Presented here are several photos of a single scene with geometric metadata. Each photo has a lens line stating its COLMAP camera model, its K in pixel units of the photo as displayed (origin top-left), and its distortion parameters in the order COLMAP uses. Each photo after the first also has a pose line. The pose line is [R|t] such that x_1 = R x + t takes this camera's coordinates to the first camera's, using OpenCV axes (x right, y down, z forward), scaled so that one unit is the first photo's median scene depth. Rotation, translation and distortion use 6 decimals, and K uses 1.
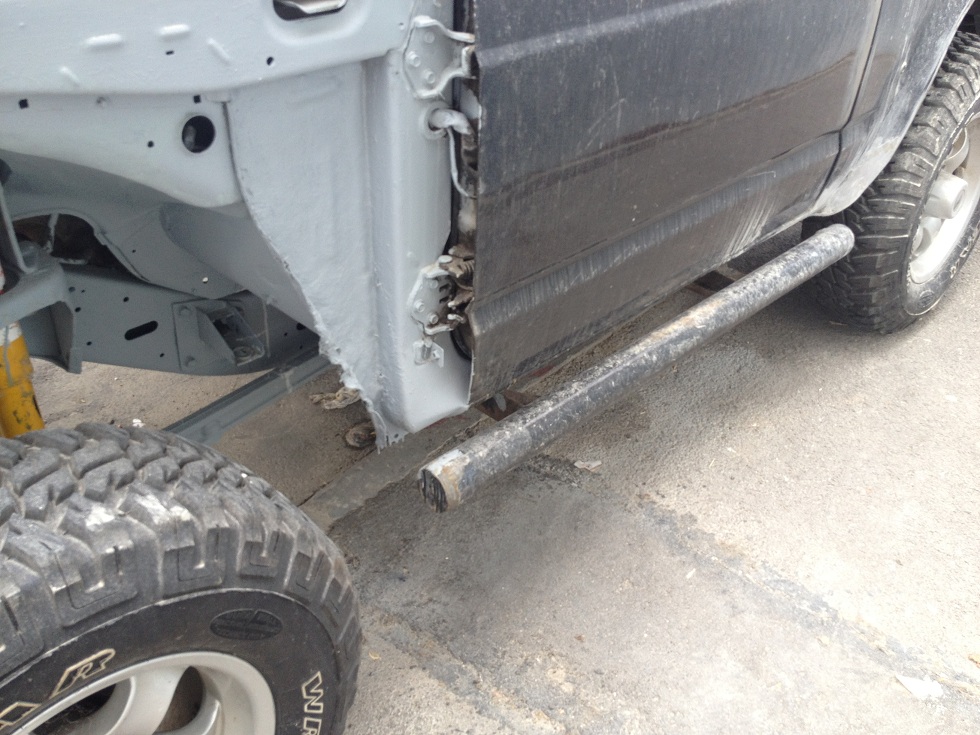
lens RADIAL K [[908.6, 0, 494.2], [0, 908.6, 355.0], [0, 0, 1]] dist [0.095348, -0.208364]
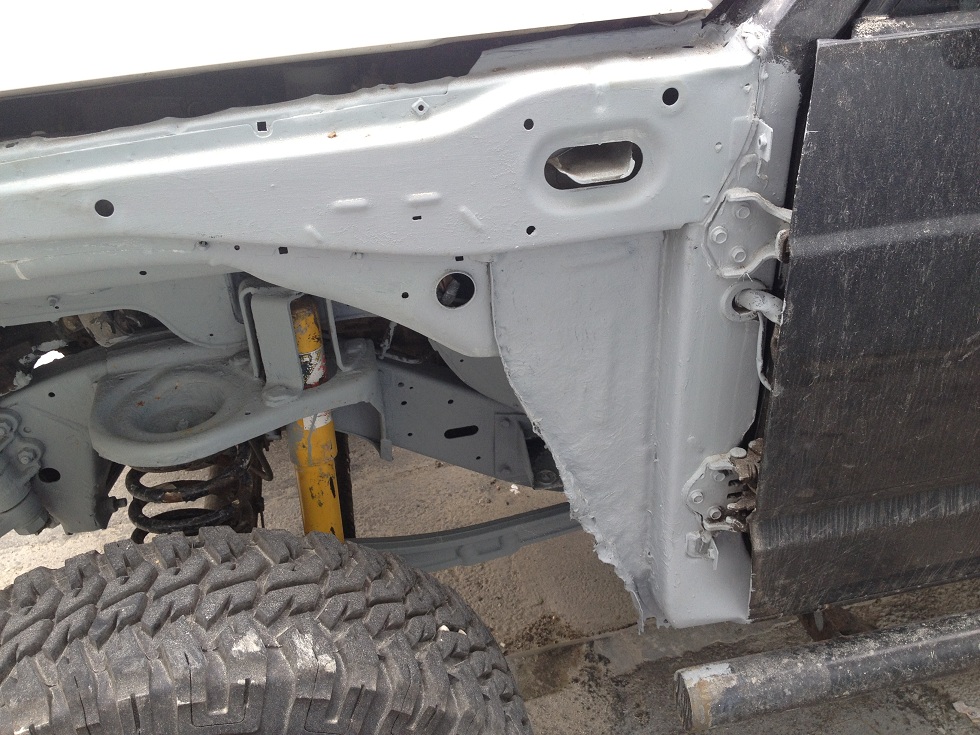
lens RADIAL K [[908.6, 0, 494.2], [0, 908.6, 355.0], [0, 0, 1]] dist [0.095348, -0.208364]
pose [[0.827120, 0.214191, -0.519610, 0.193067], [-0.242874, 0.969968, 0.013224, -0.158832], [0.506837, 0.115262, 0.854301, 0.153904]]
